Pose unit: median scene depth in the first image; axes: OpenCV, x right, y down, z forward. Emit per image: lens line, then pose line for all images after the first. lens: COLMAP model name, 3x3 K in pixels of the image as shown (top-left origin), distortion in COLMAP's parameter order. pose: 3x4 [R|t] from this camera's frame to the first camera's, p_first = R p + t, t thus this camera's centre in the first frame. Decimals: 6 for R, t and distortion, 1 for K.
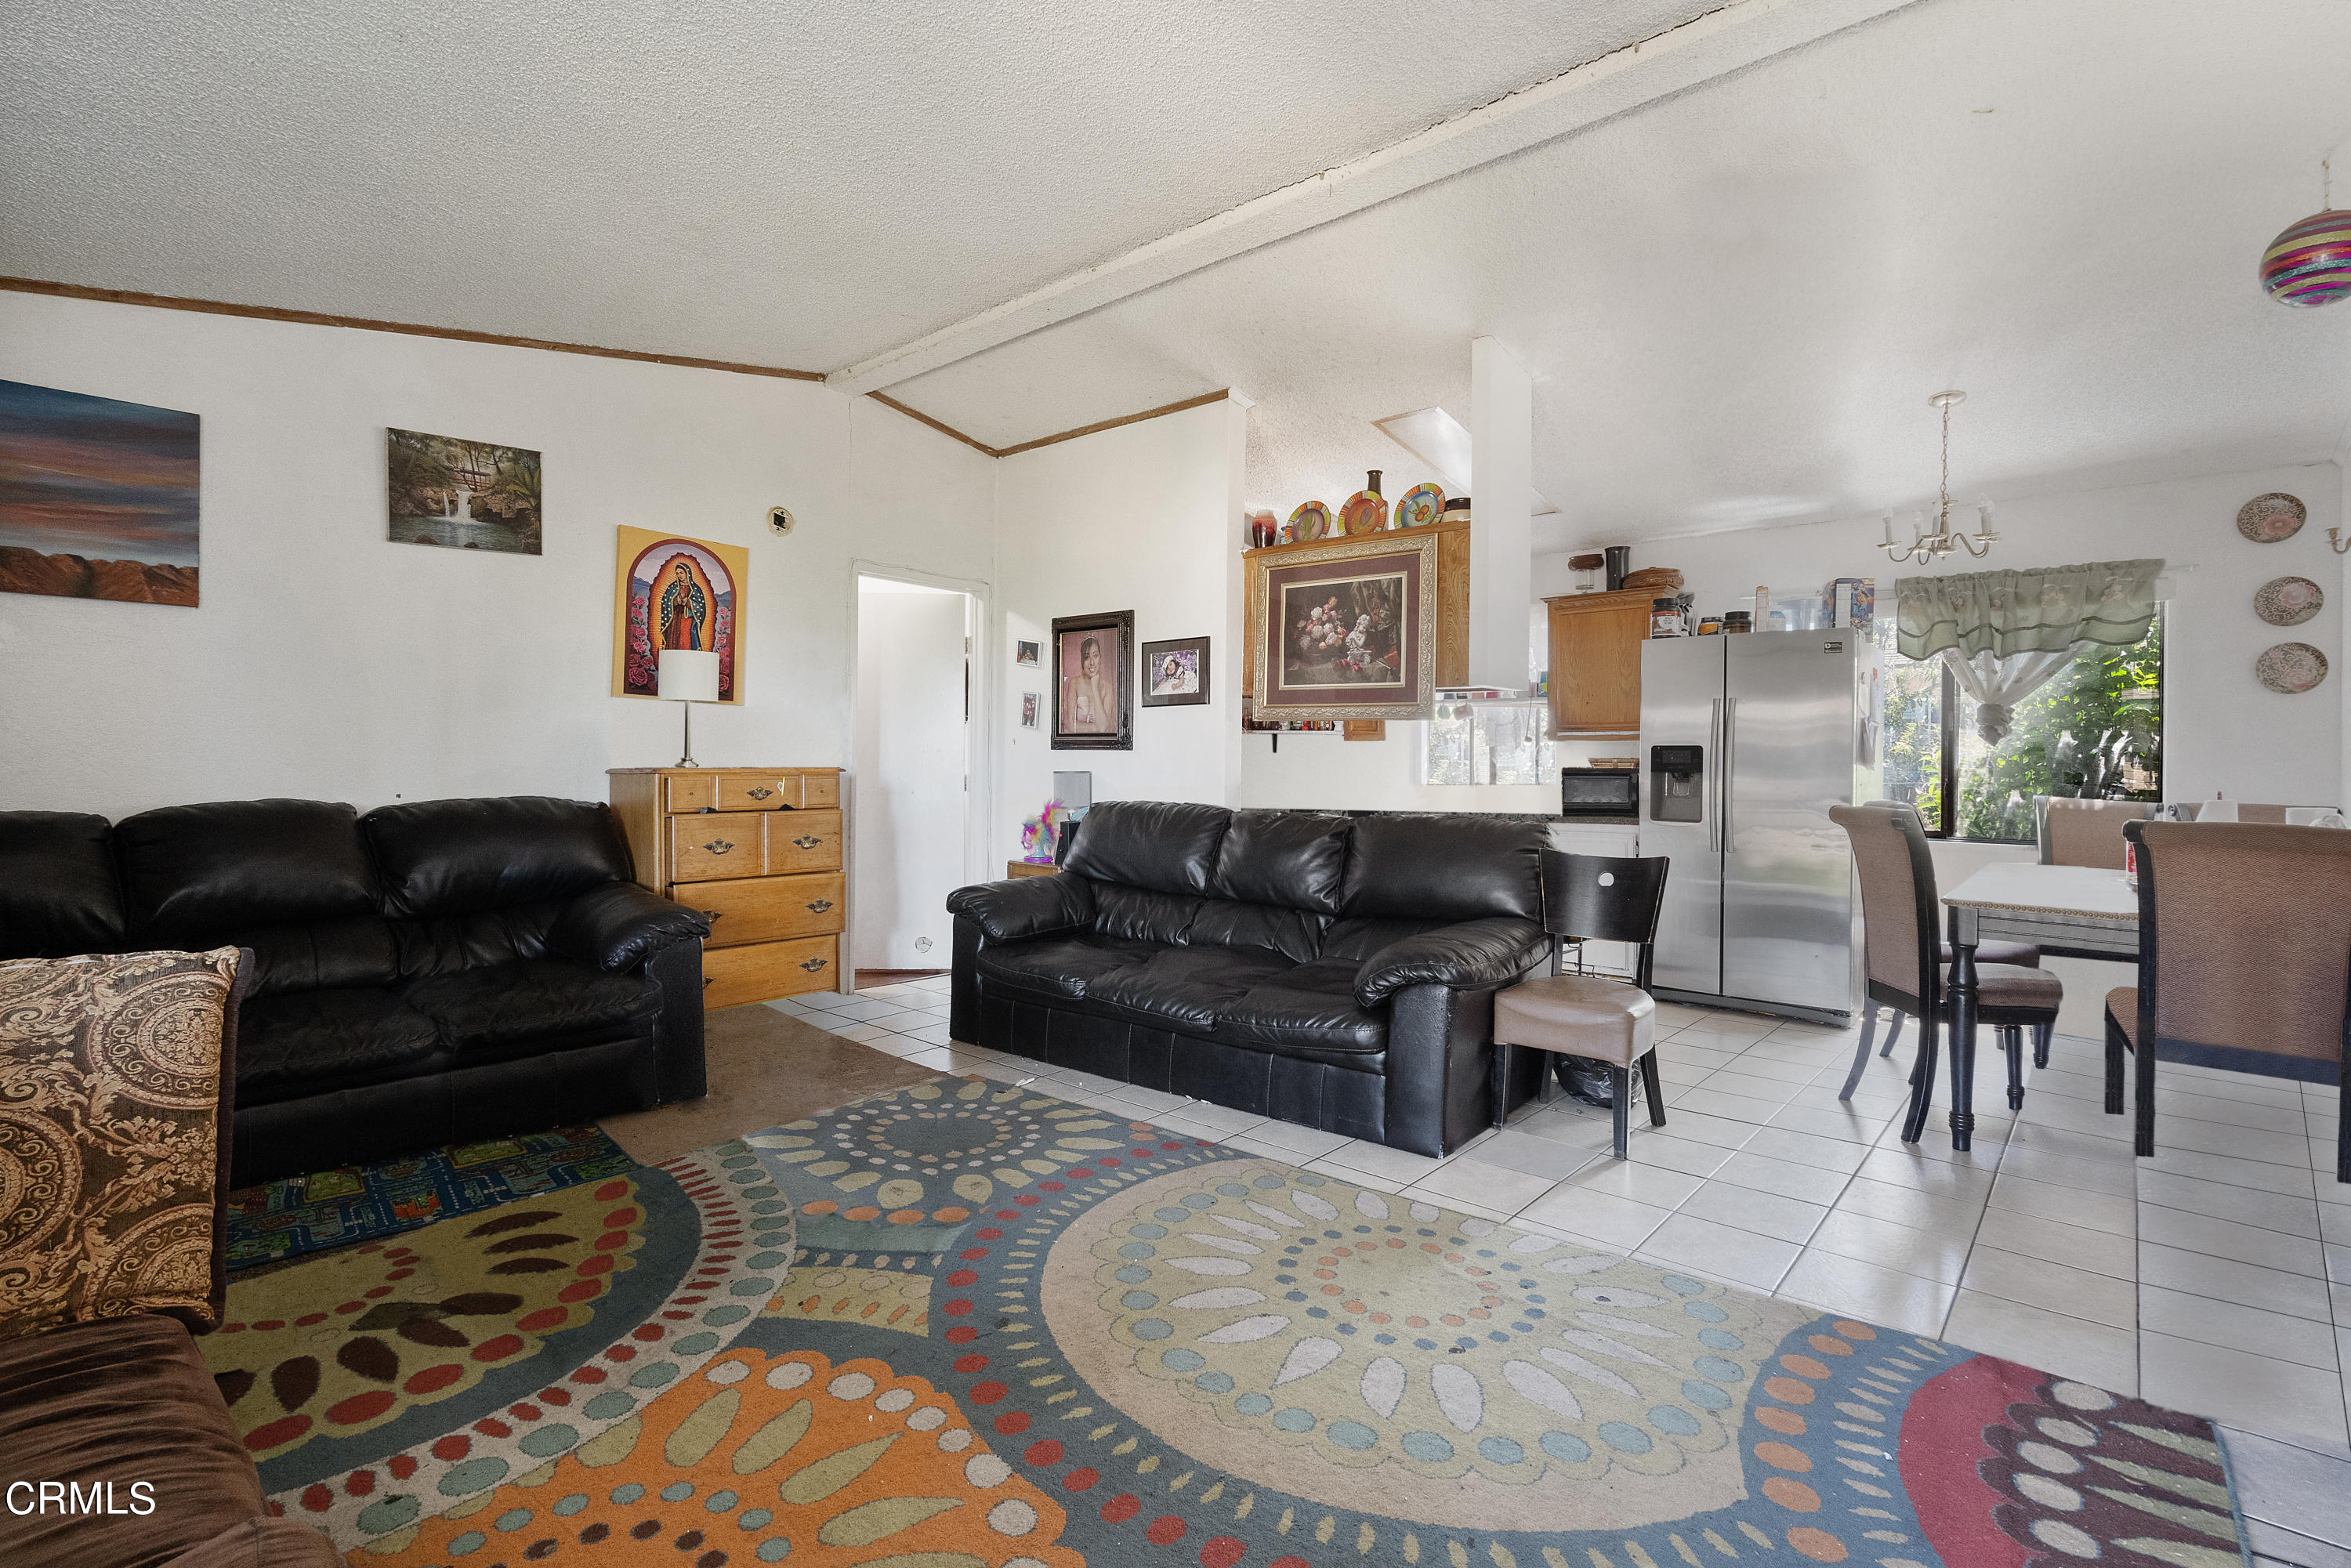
lens RADIAL K [[1097.8, 0, 1189.1], [0, 1097.8, 751.4], [0, 0, 1]] dist [-0.005052, 0.000376]
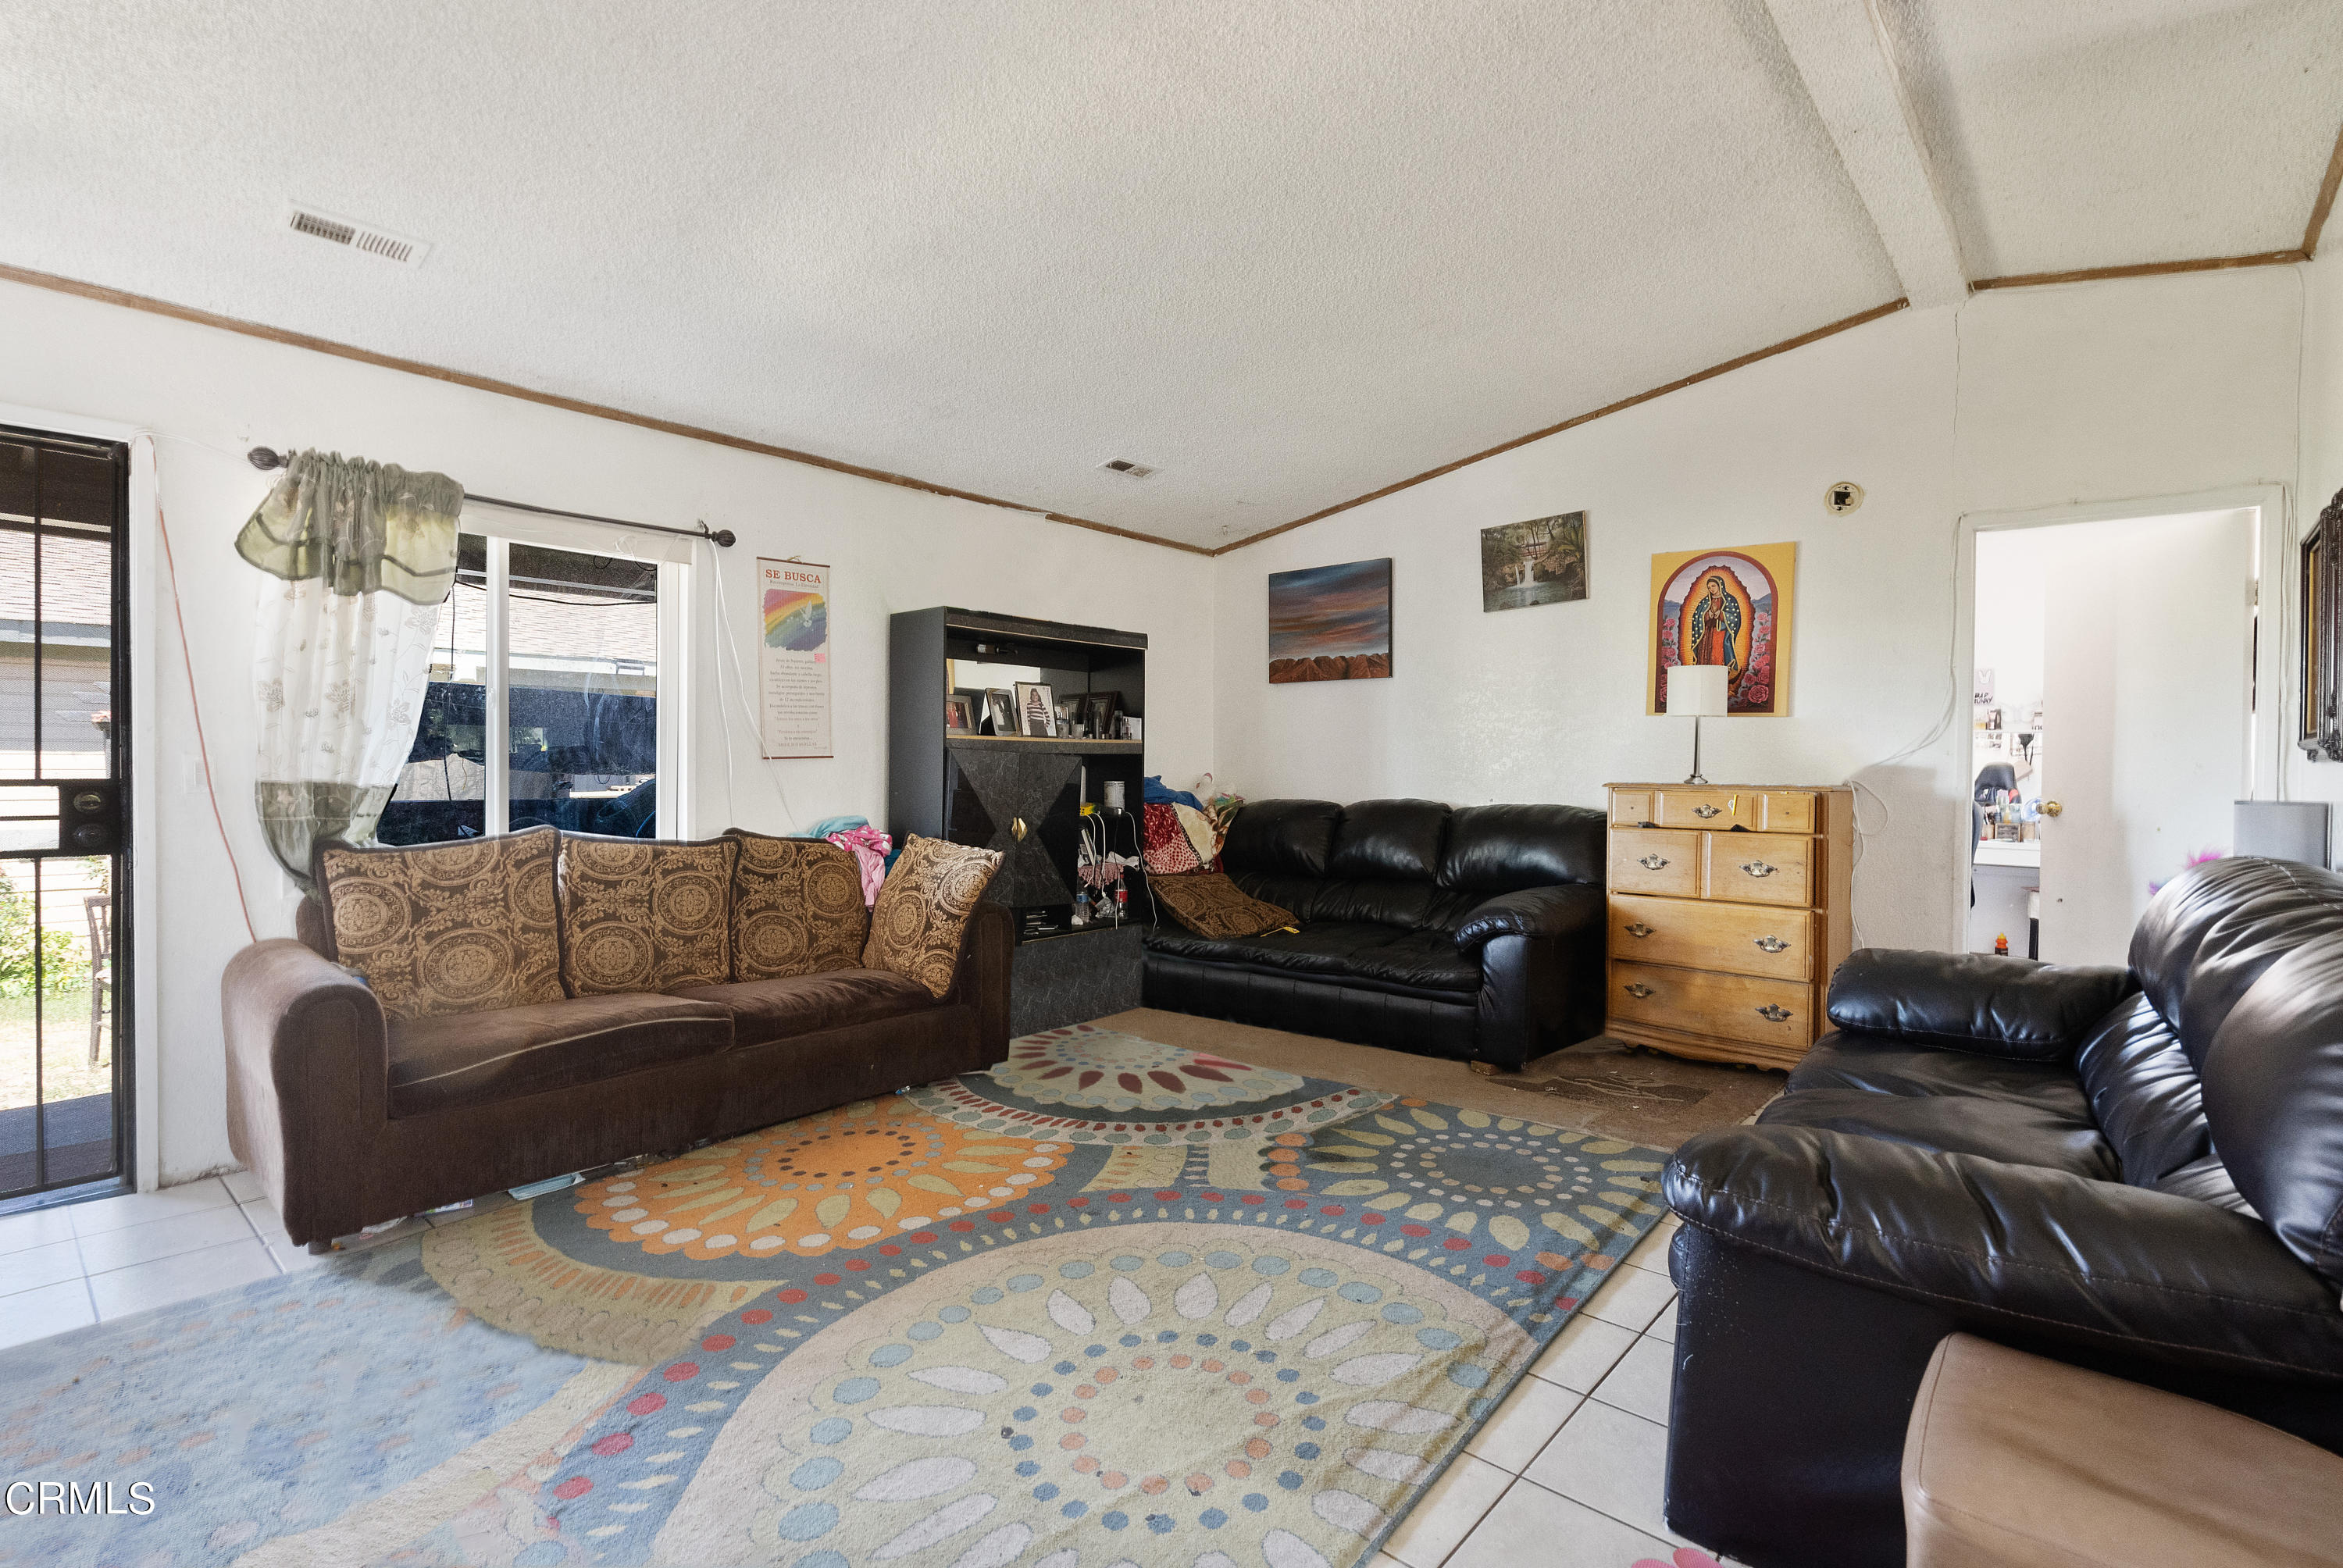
lens RADIAL K [[1094.0, 0, 1183.2], [0, 1094.0, 774.7], [0, 0, 1]] dist [-0.005052, 0.000376]
pose [[-0.008677, 0.002187, -0.999960, 1.018722], [-0.002574, 0.999994, 0.002210, 0.010725], [0.999959, 0.002593, -0.008671, 1.040024]]
